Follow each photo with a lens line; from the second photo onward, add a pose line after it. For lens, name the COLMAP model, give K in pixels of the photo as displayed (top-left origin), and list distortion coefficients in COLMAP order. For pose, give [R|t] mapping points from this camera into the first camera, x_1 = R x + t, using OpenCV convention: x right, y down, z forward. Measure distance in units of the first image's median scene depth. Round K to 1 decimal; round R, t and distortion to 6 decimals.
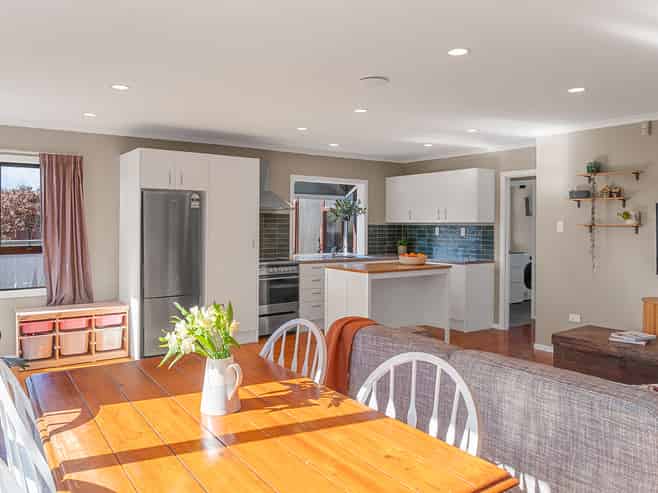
lens RADIAL K [[496.5, 0, 329.7], [0, 496.5, 232.5], [0, 0, 1]] dist [-0.003601, -0.000216]
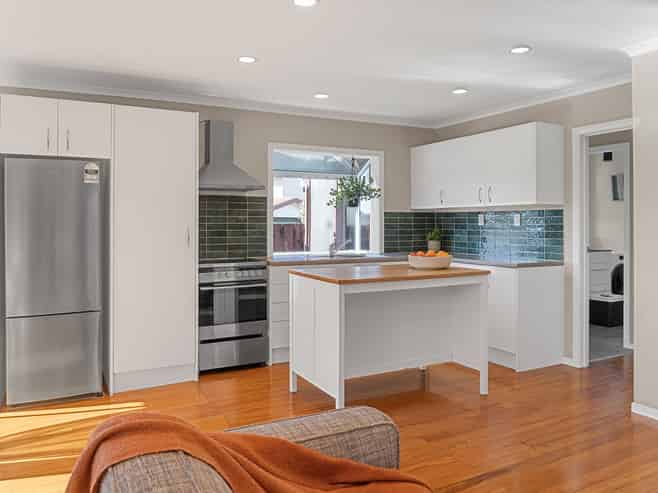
lens RADIAL K [[500.3, 0, 326.5], [0, 500.3, 219.9], [0, 0, 1]] dist [-0.031063, 0.005245]
pose [[0.989258, -0.007576, -0.145984, 0.111855], [0.004646, 0.999781, -0.020404, 0.011742], [0.146107, 0.019507, 0.989077, 0.288749]]
